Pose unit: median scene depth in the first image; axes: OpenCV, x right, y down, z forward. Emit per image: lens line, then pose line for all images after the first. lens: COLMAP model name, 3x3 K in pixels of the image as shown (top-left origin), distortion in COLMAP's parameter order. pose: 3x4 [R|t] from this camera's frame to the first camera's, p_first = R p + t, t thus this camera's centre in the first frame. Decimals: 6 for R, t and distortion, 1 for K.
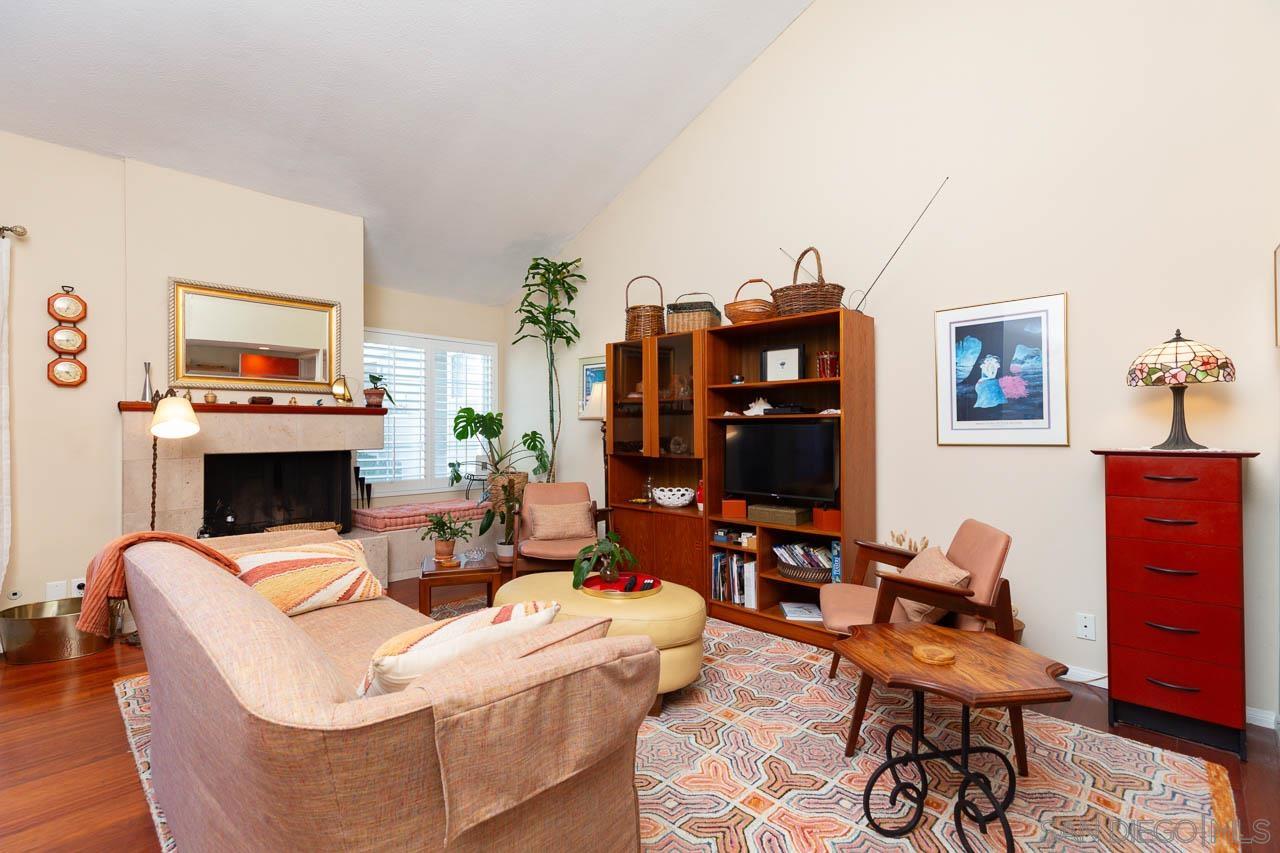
lens RADIAL K [[565.7, 0, 640.0], [0, 565.7, 426.5], [0, 0, 1]] dist [-0.001277, -0.000011]
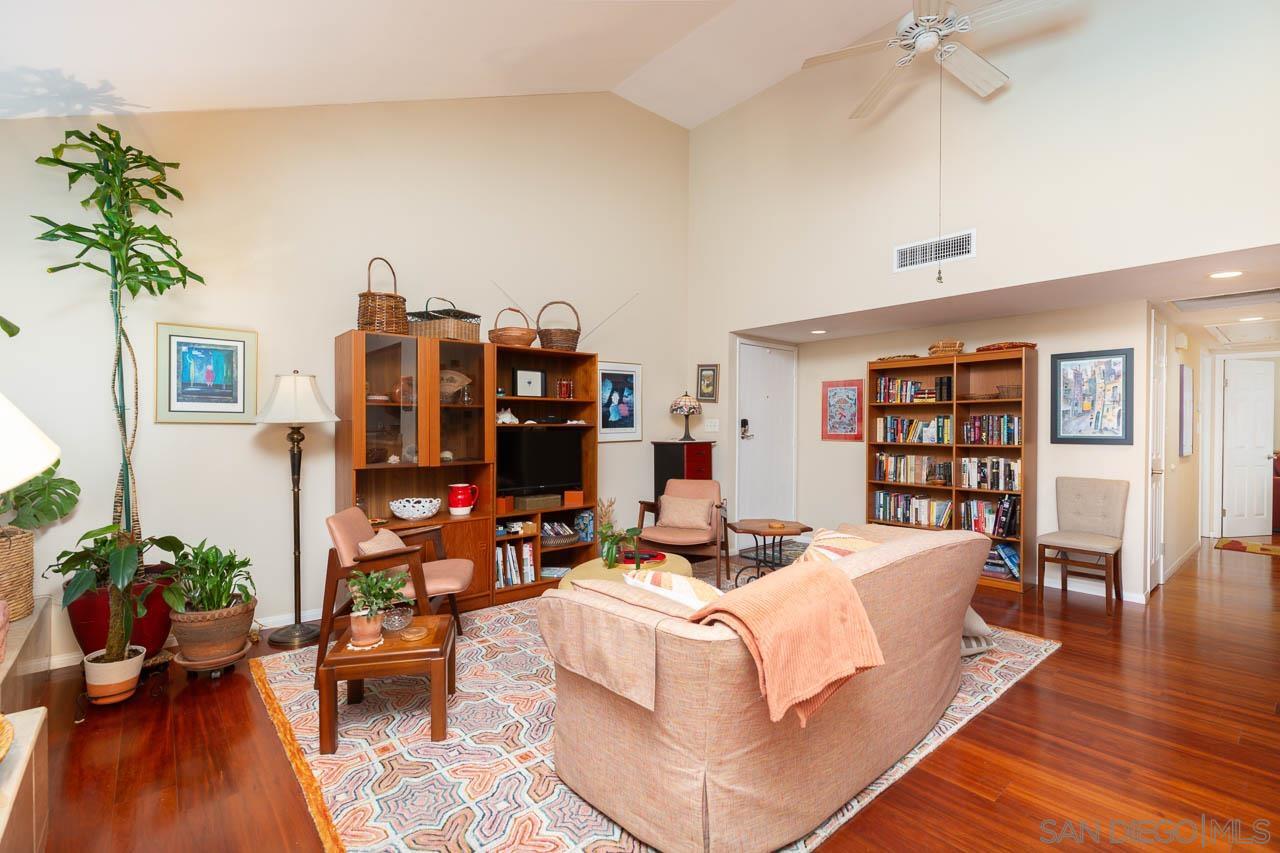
lens RADIAL K [[565.7, 0, 640.0], [0, 565.7, 426.5], [0, 0, 1]] dist [-0.001277, -0.000011]
pose [[0.092534, -0.003384, 0.995704, -0.989044], [-0.005366, 0.999978, 0.003898, -0.019905], [-0.995695, -0.005704, 0.092514, 0.648972]]
